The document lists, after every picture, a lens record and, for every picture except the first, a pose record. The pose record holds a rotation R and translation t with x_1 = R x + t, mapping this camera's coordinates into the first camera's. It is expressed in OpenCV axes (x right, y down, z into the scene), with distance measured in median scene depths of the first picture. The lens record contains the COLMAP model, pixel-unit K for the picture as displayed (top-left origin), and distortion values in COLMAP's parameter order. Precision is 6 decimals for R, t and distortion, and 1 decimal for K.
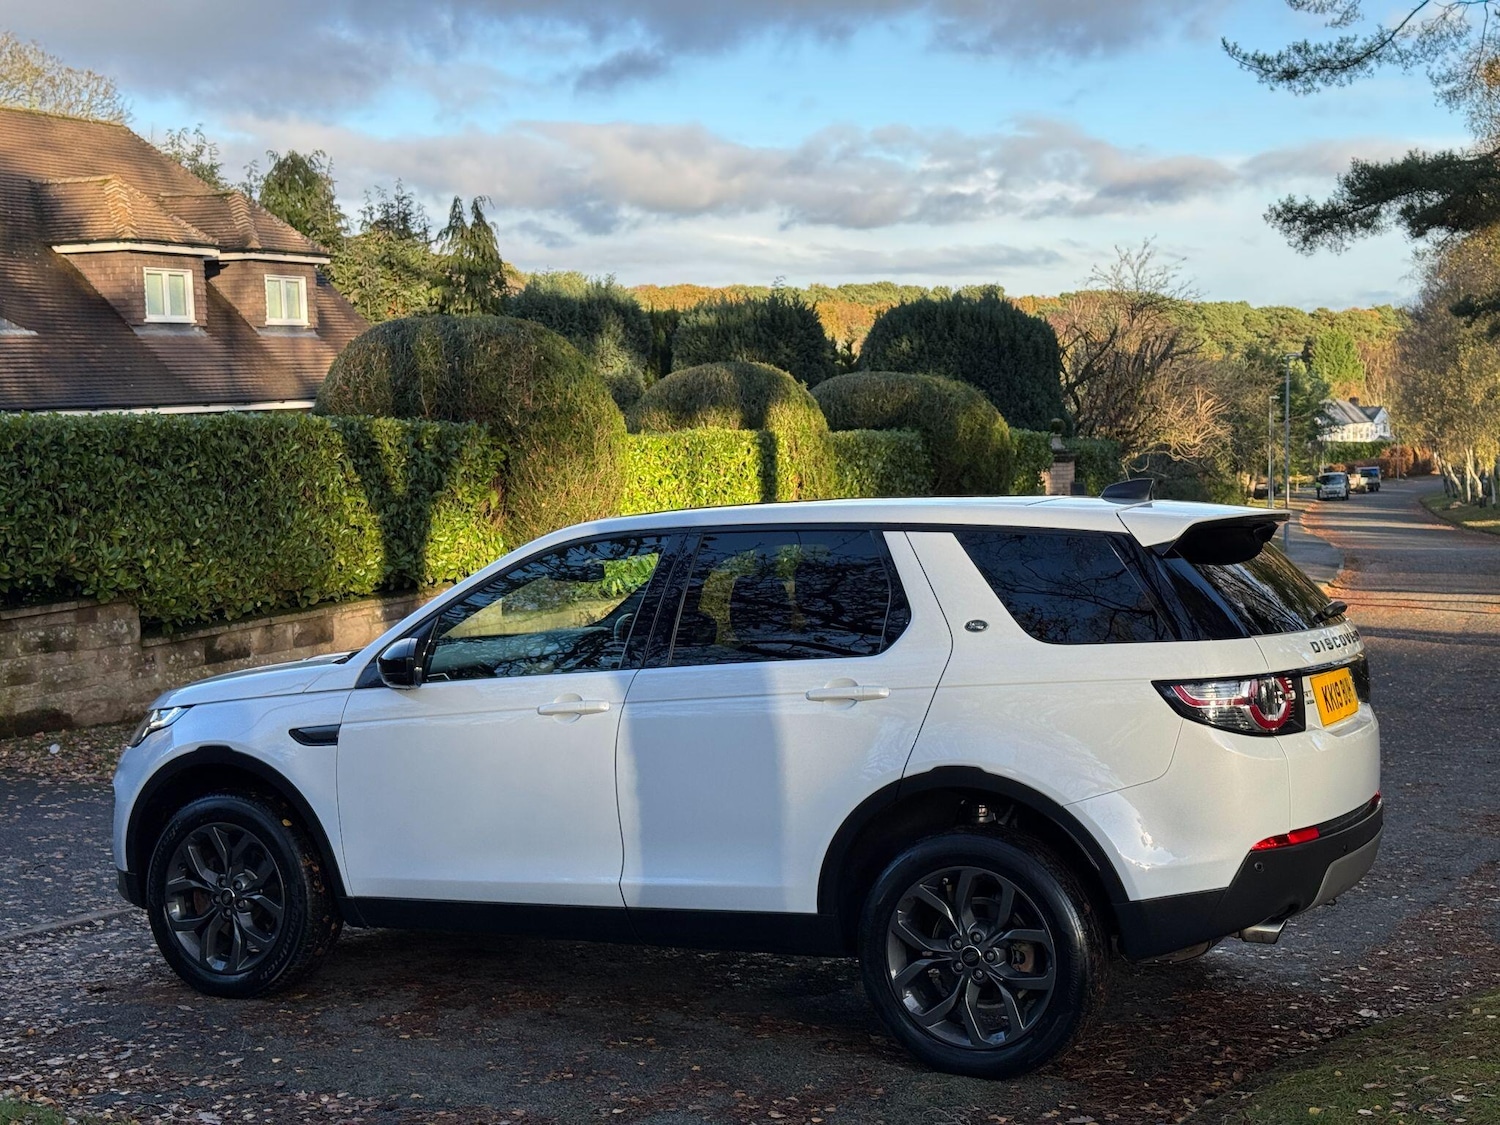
lens RADIAL K [[2037.1, 0, 750.0], [0, 2037.1, 562.5], [0, 0, 1]] dist [0.118254, -0.113226]
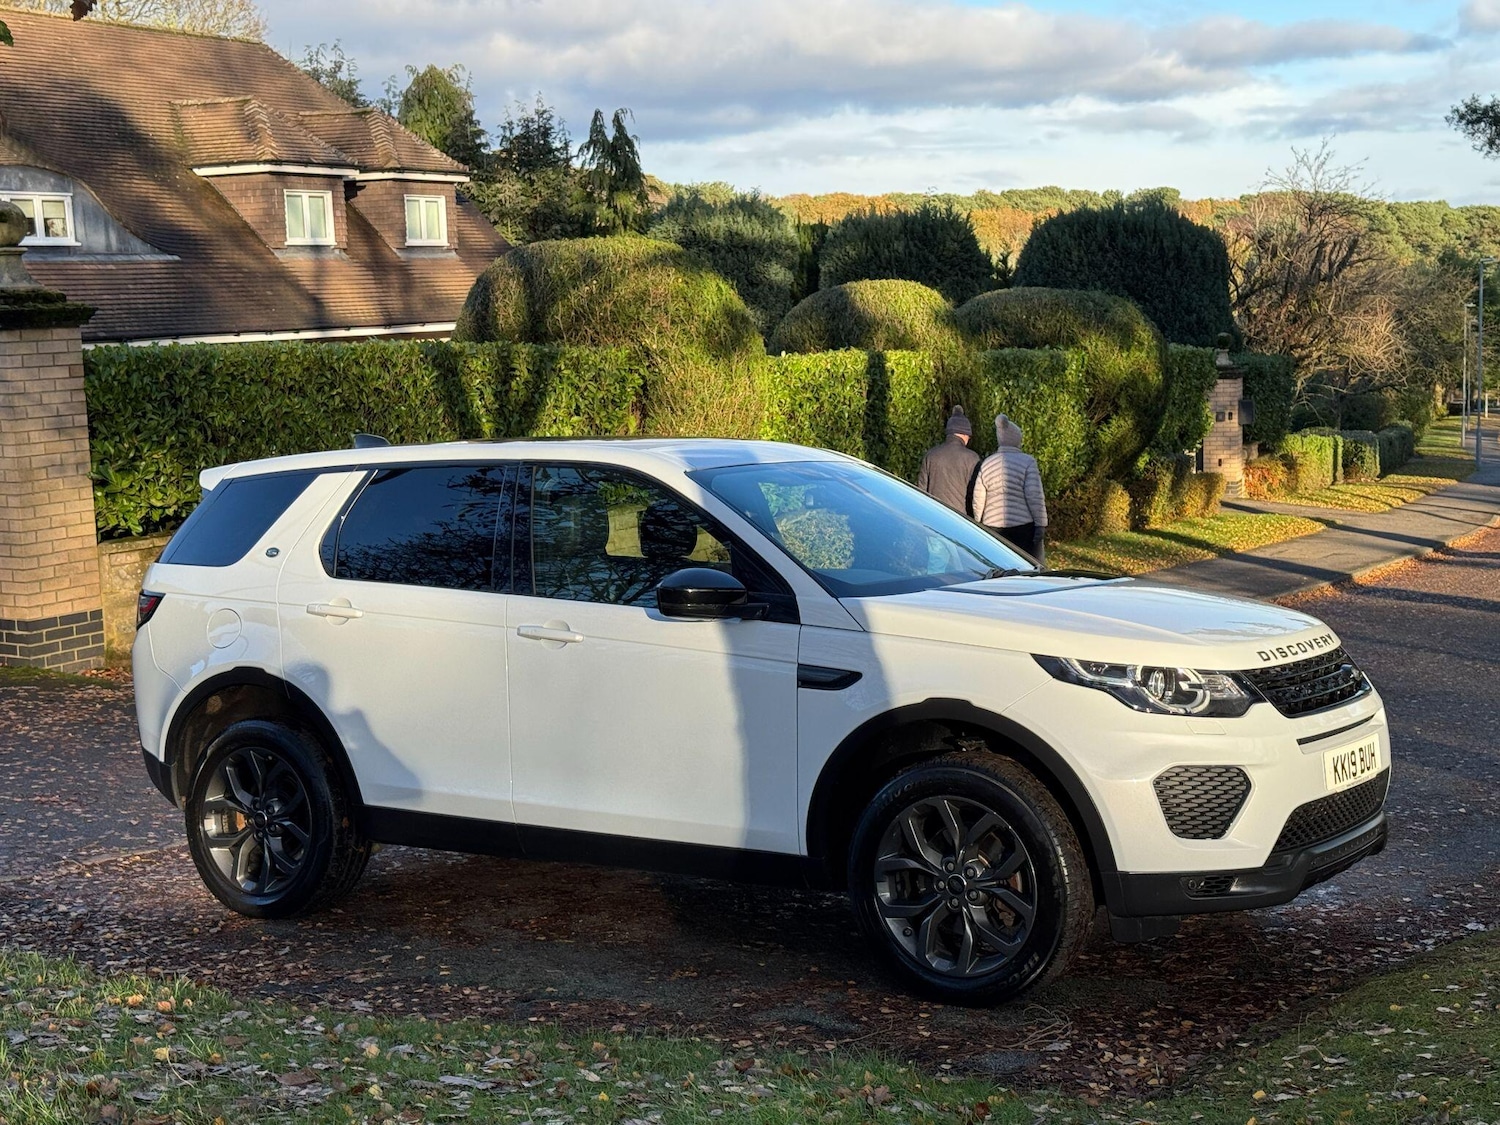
lens RADIAL K [[2213.8, 0, 750.0], [0, 2213.8, 562.5], [0, 0, 1]] dist [0.101748, 0.093434]
pose [[0.996790, -0.002202, -0.080035, 0.013083], [0.004977, 0.999393, 0.034485, -0.000542], [0.079910, -0.034773, 0.996195, -0.052005]]
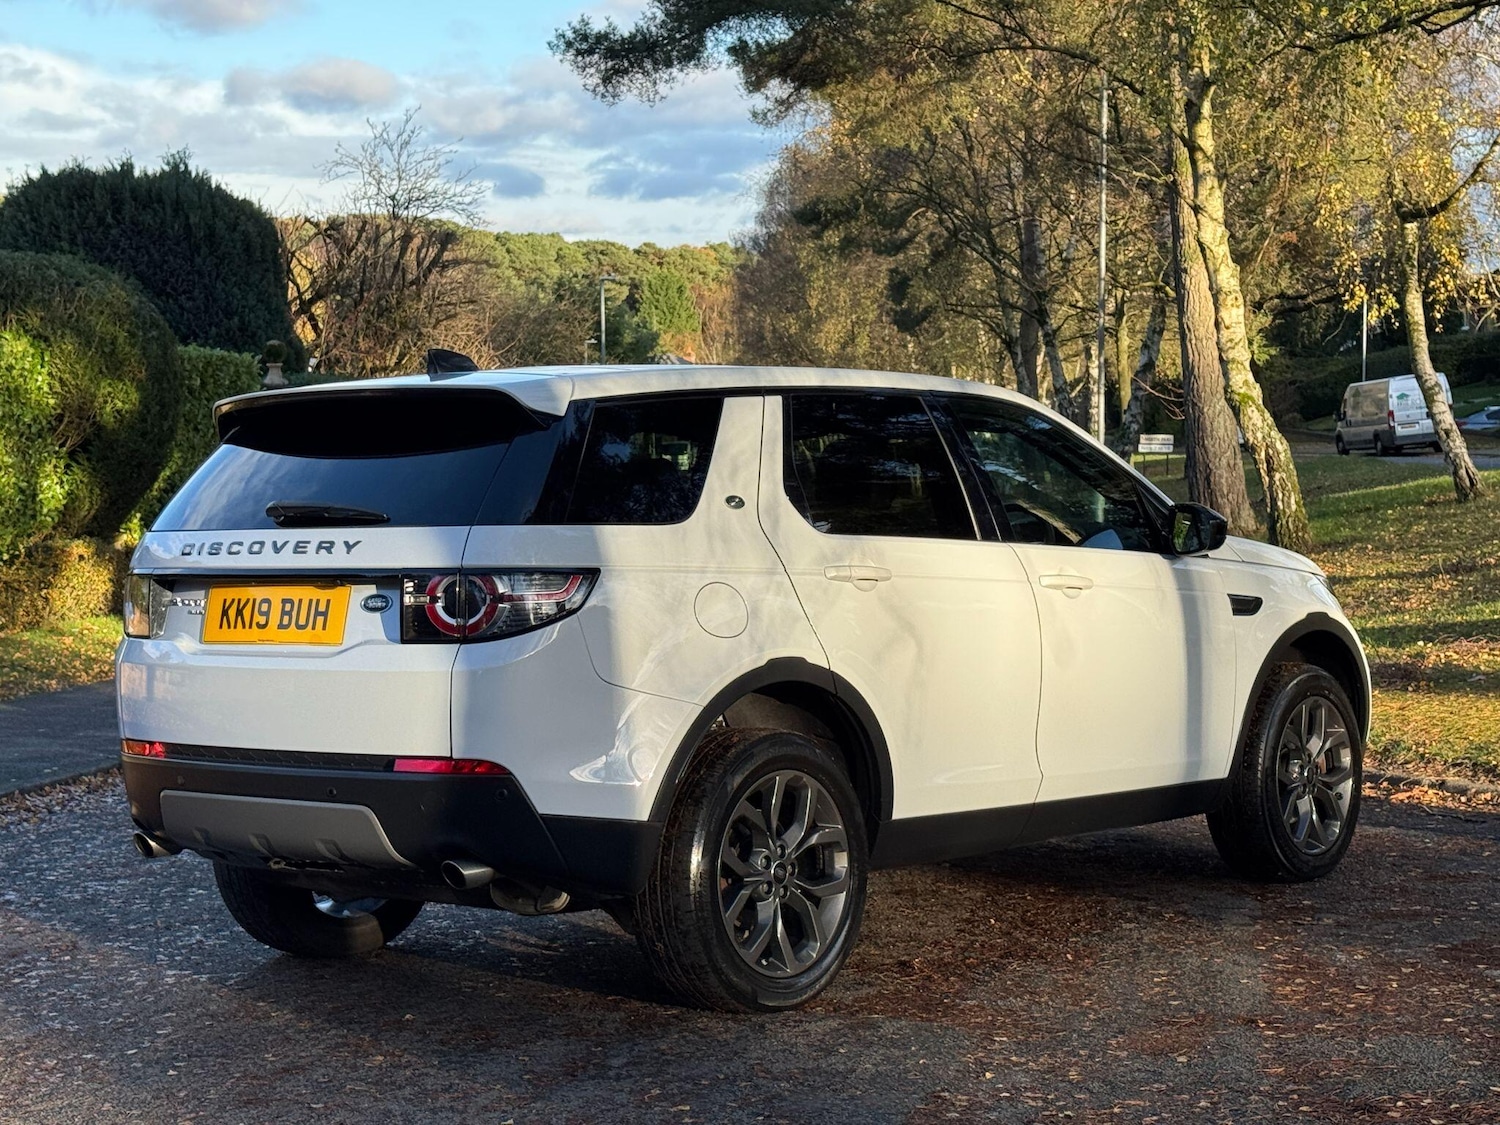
lens RADIAL K [[2037.1, 0, 750.0], [0, 2037.1, 562.5], [0, 0, 1]] dist [0.118254, -0.113226]
pose [[0.953369, -0.017802, 0.301281, 0.091573], [0.021700, 0.999718, -0.009598, 0.014637], [-0.301025, 0.015688, 0.953487, 0.284884]]
